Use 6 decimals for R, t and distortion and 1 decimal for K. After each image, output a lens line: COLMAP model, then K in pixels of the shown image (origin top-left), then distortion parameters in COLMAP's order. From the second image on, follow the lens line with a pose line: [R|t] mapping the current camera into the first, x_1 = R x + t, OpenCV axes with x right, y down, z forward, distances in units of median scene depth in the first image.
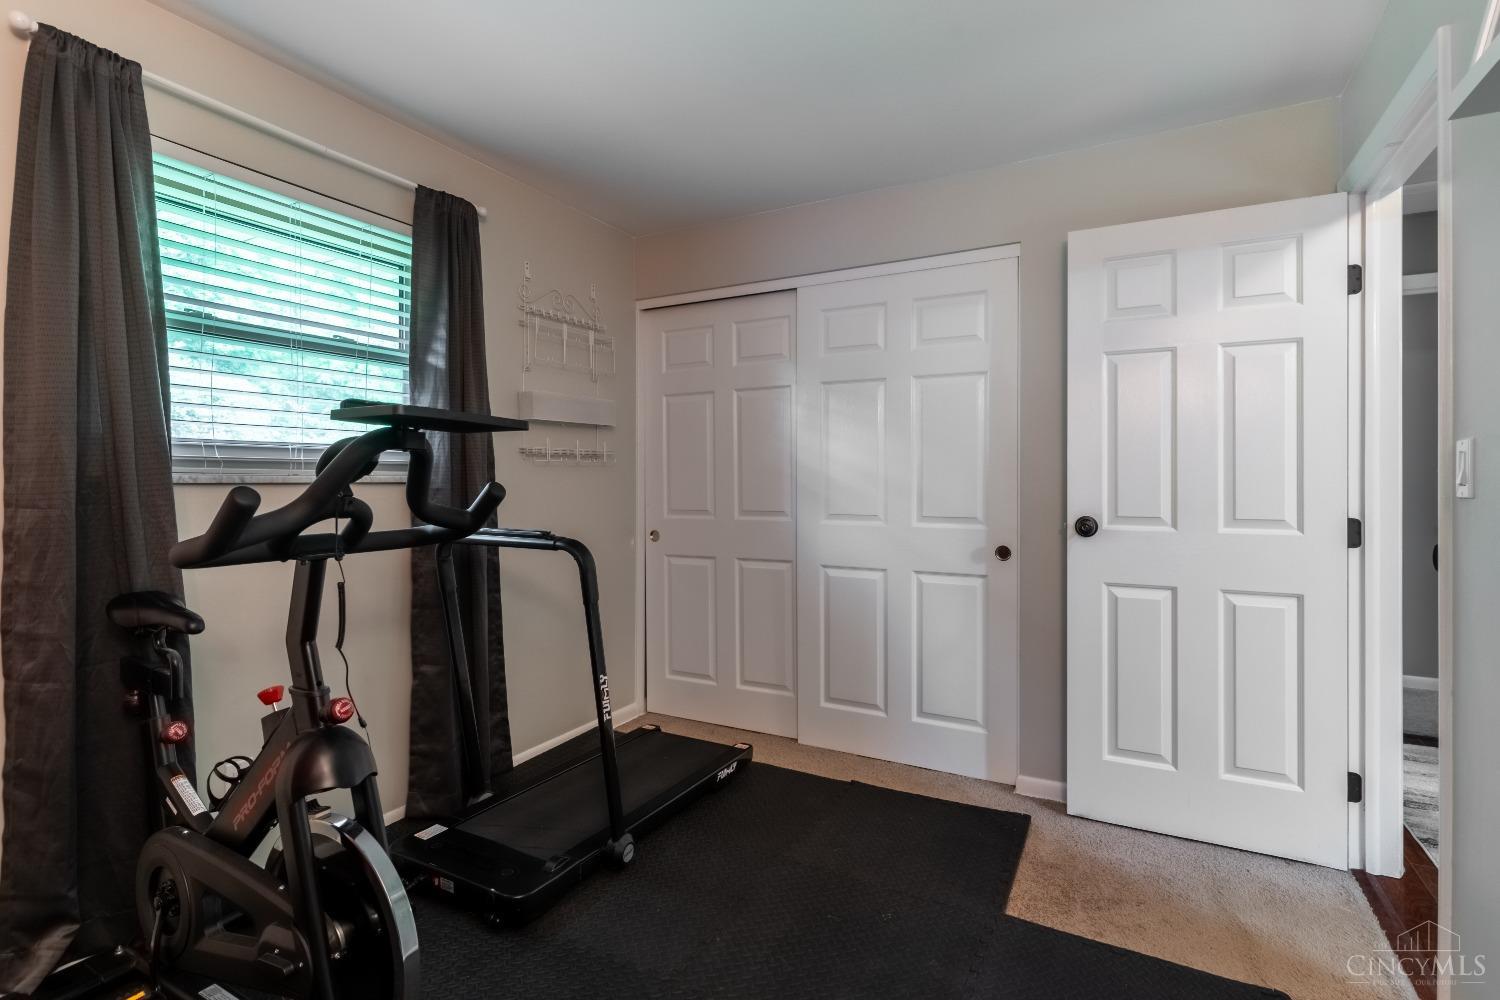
lens RADIAL K [[740.1, 0, 754.3], [0, 740.1, 492.1], [0, 0, 1]] dist [0.011424, -0.000044]
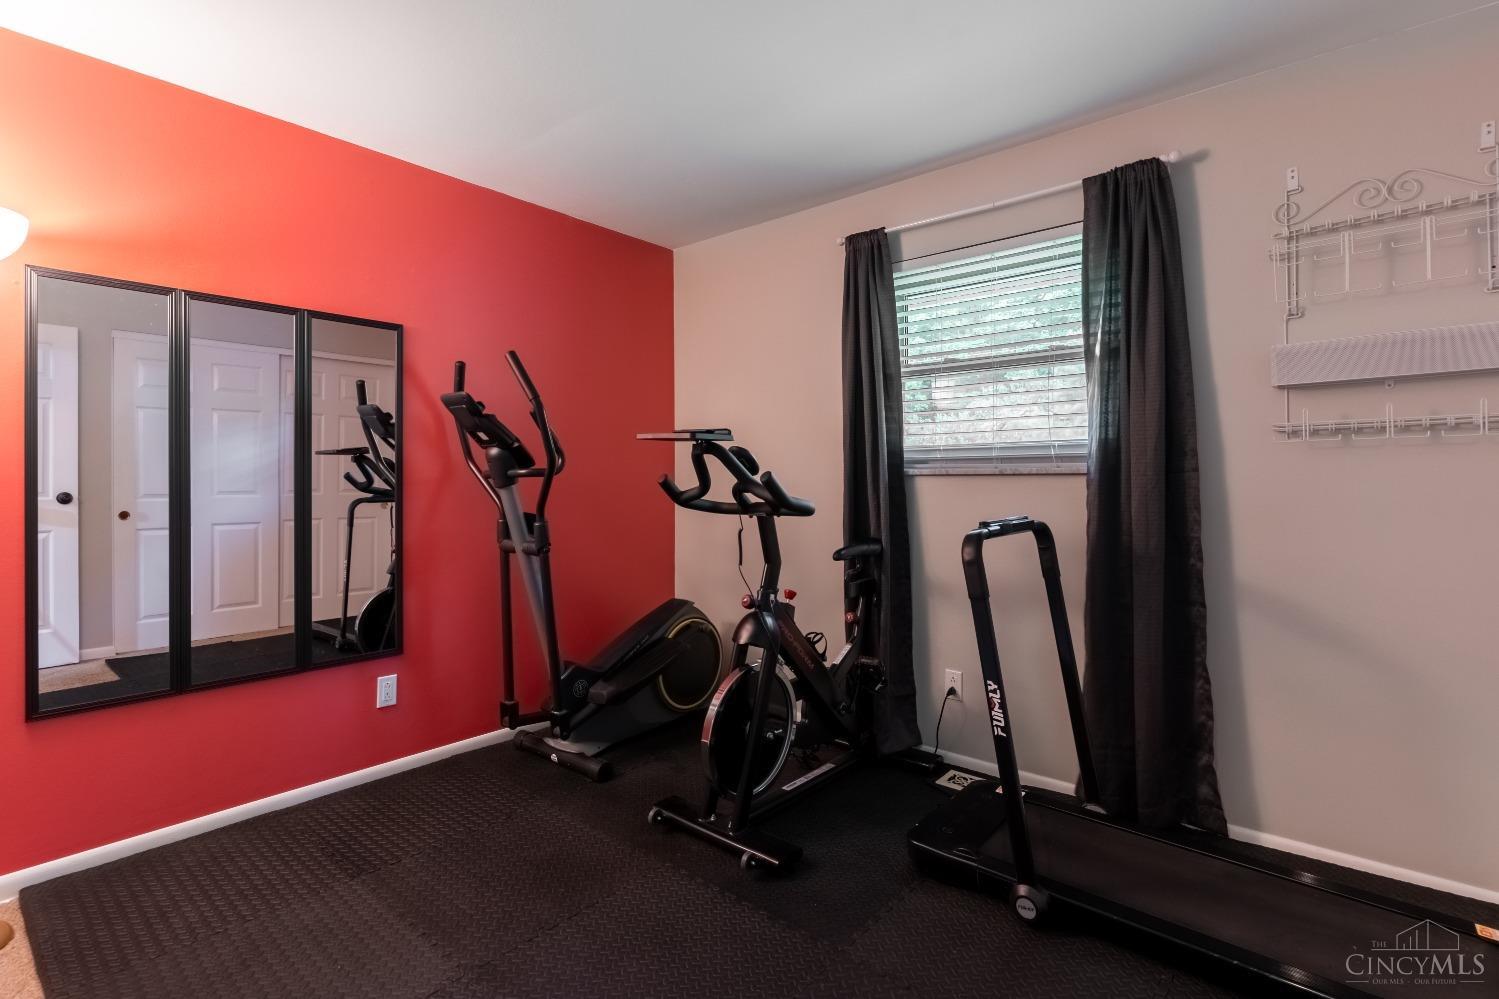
lens RADIAL K [[739.6, 0, 756.1], [0, 739.6, 490.0], [0, 0, 1]] dist [0.011424, -0.000044]
pose [[-0.218967, 0.018445, -0.975558, 0.644131], [-0.007601, 0.999759, 0.020608, -0.007717], [0.975703, 0.011928, -0.218774, 0.796667]]
